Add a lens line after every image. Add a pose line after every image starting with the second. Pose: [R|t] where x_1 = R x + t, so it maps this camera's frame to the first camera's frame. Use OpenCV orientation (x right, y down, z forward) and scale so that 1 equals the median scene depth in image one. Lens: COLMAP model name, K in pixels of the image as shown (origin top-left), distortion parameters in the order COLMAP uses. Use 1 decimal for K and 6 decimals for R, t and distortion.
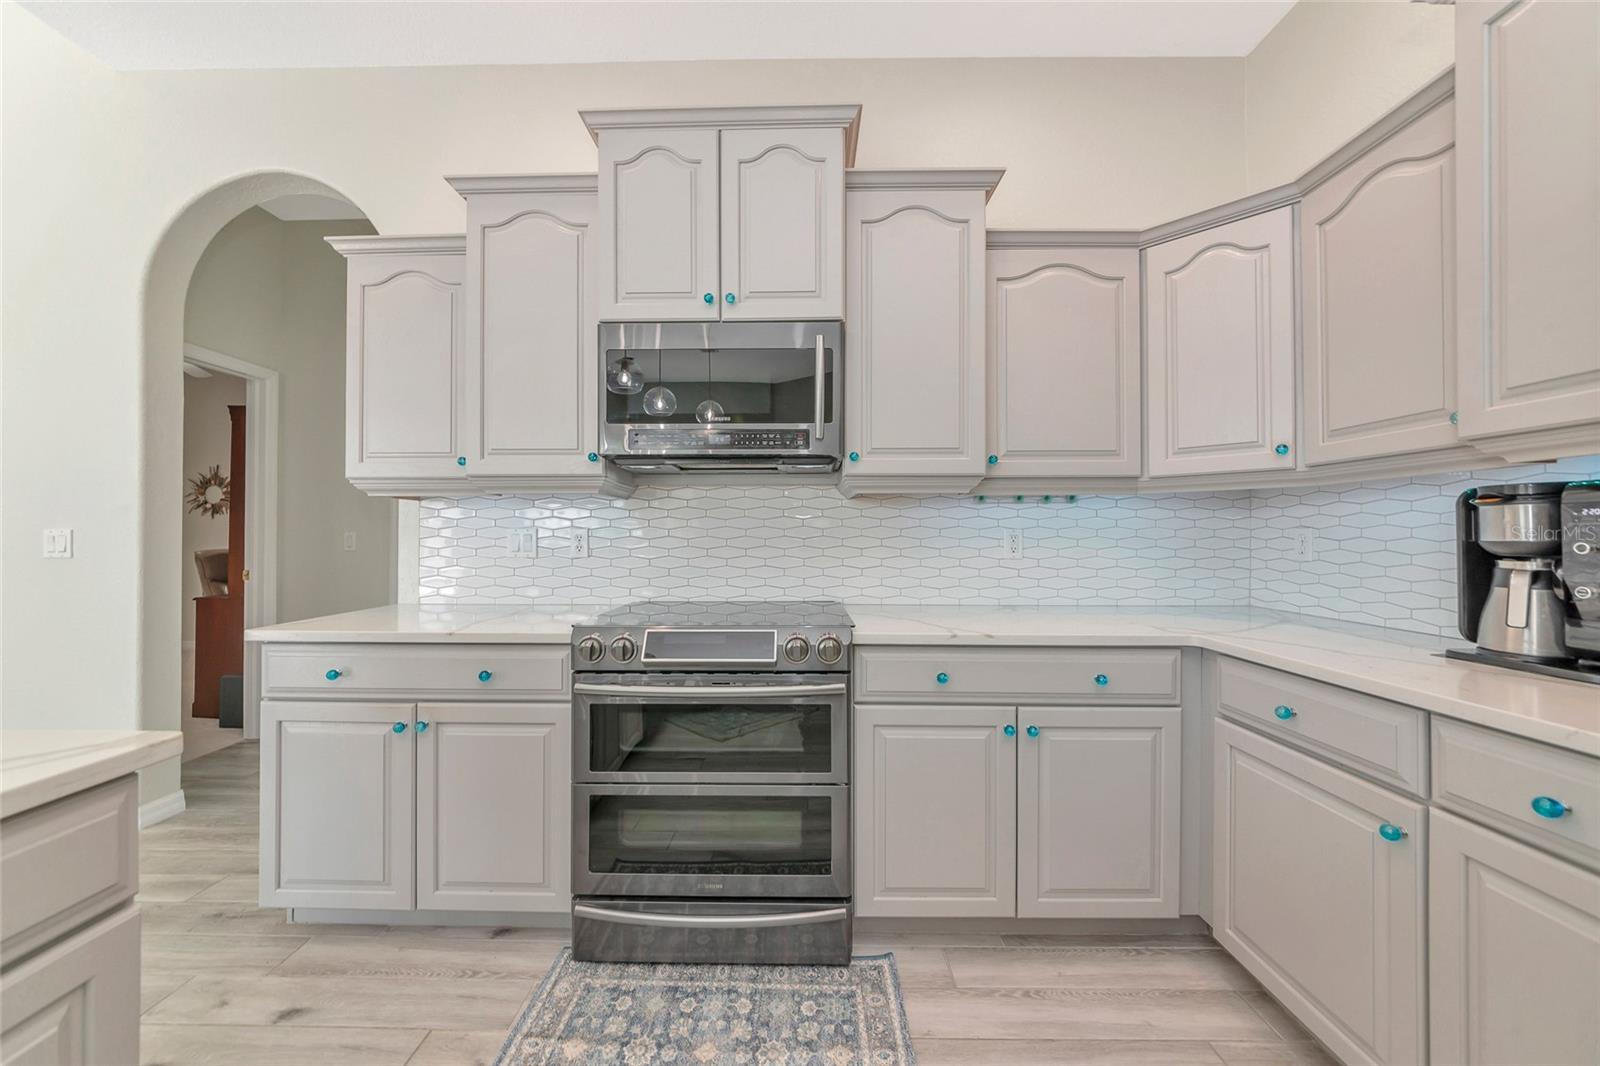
lens RADIAL K [[586.9, 0, 790.7], [0, 586.9, 534.3], [0, 0, 1]] dist [-0.008967, 0.000095]
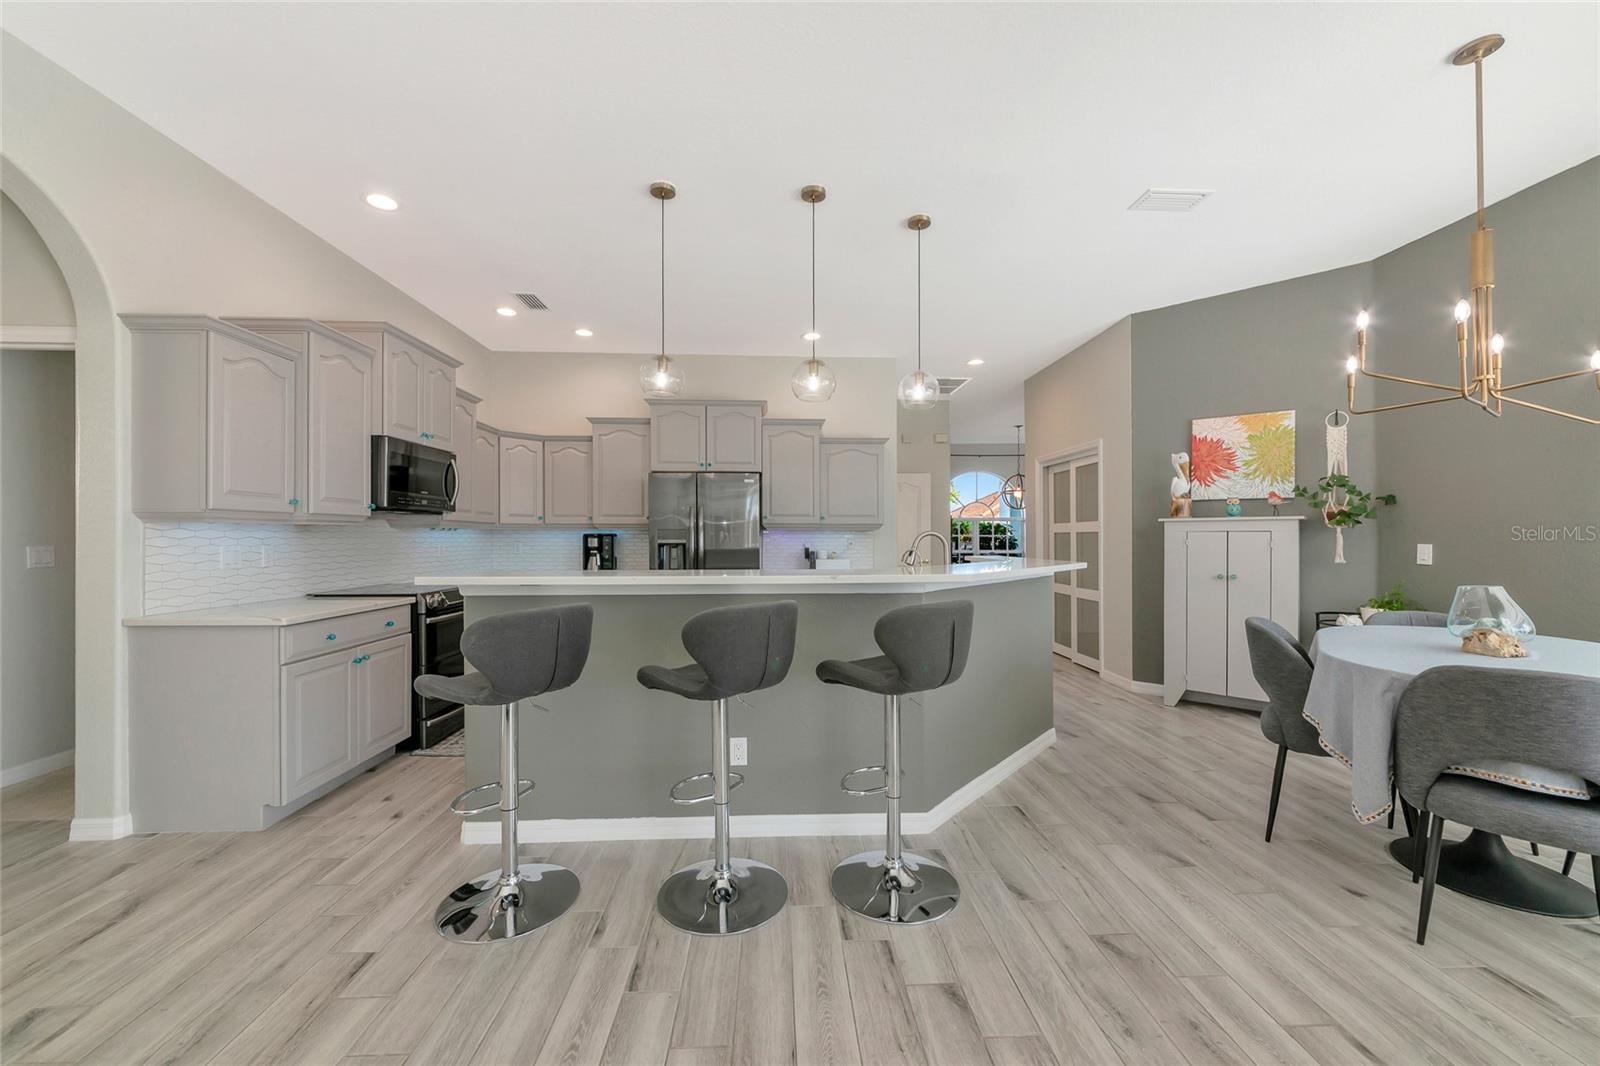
lens RADIAL K [[599.0, 0, 799.1], [0, 599.0, 535.0], [0, 0, 1]] dist [0.000700, 0.000034]
pose [[-0.058926, 0.002616, 0.998259, -2.766739], [-0.004409, 0.999986, -0.002880, -0.055352], [-0.998253, -0.004572, -0.058914, -0.242511]]
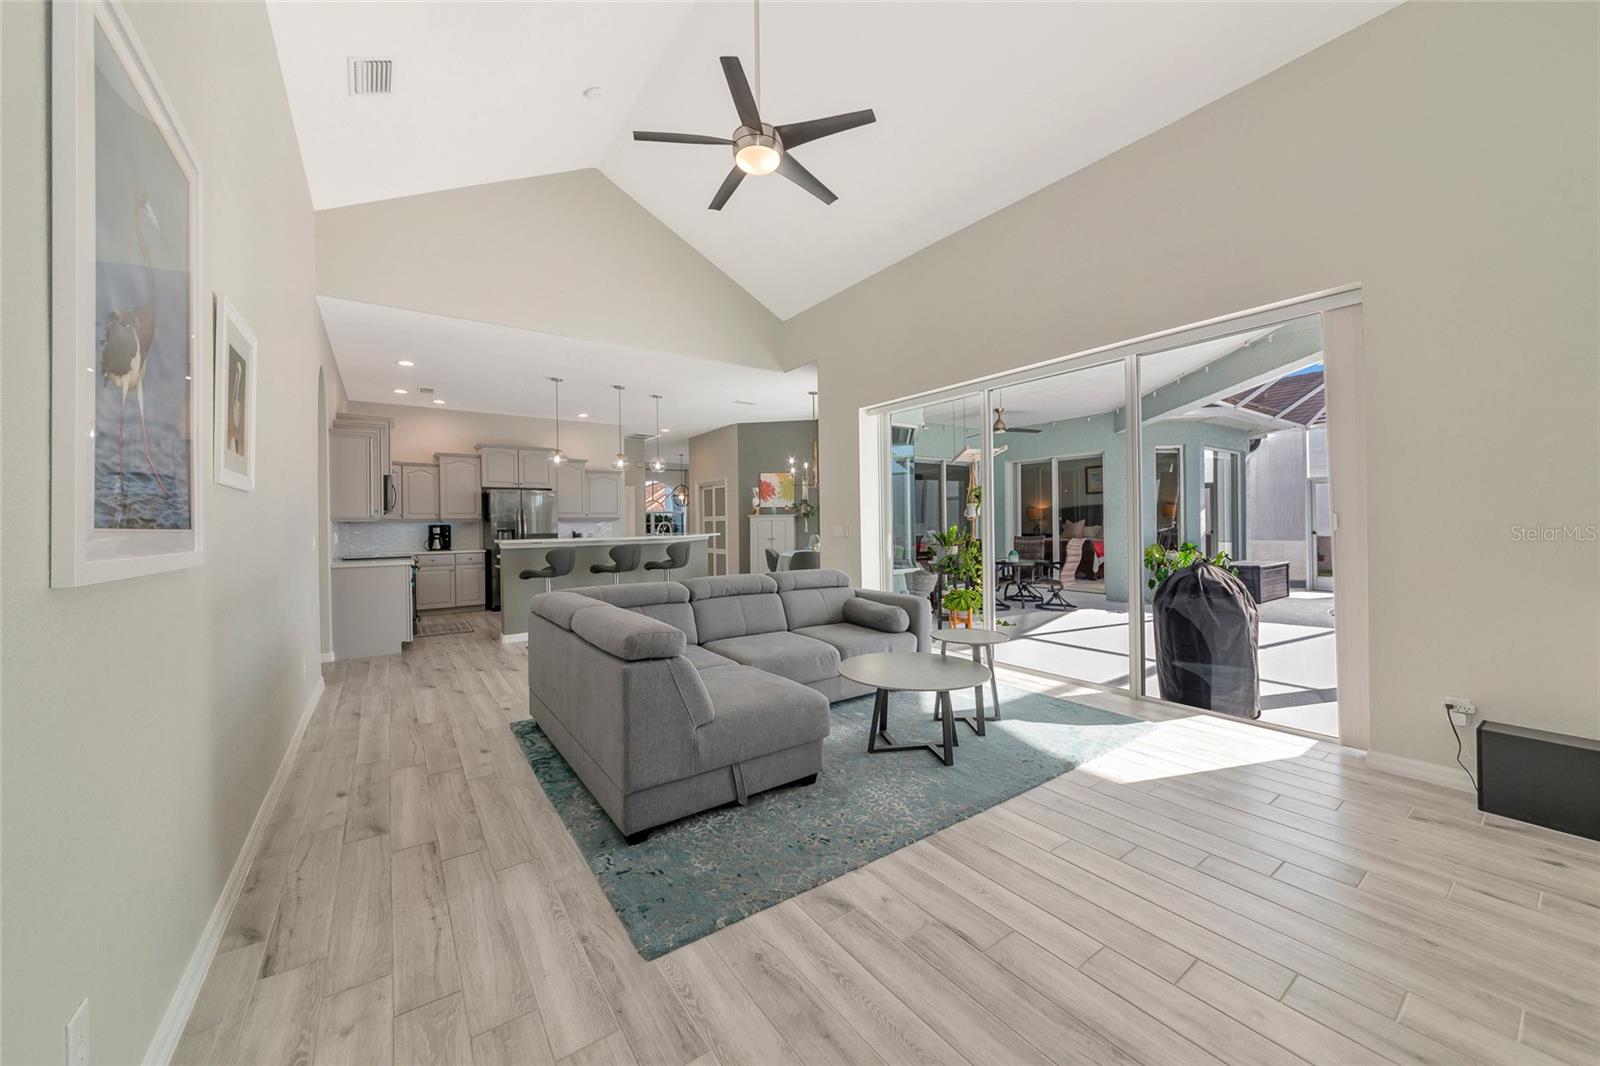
lens RADIAL K [[577.0, 0, 790.3], [0, 577.0, 517.1], [0, 0, 1]] dist [-0.000200, -0.000063]
pose [[-0.586962, 0.013655, 0.809499, -5.585187], [0.008279, 0.999907, -0.010864, -0.054751], [-0.809572, 0.000326, -0.587021, 1.320255]]
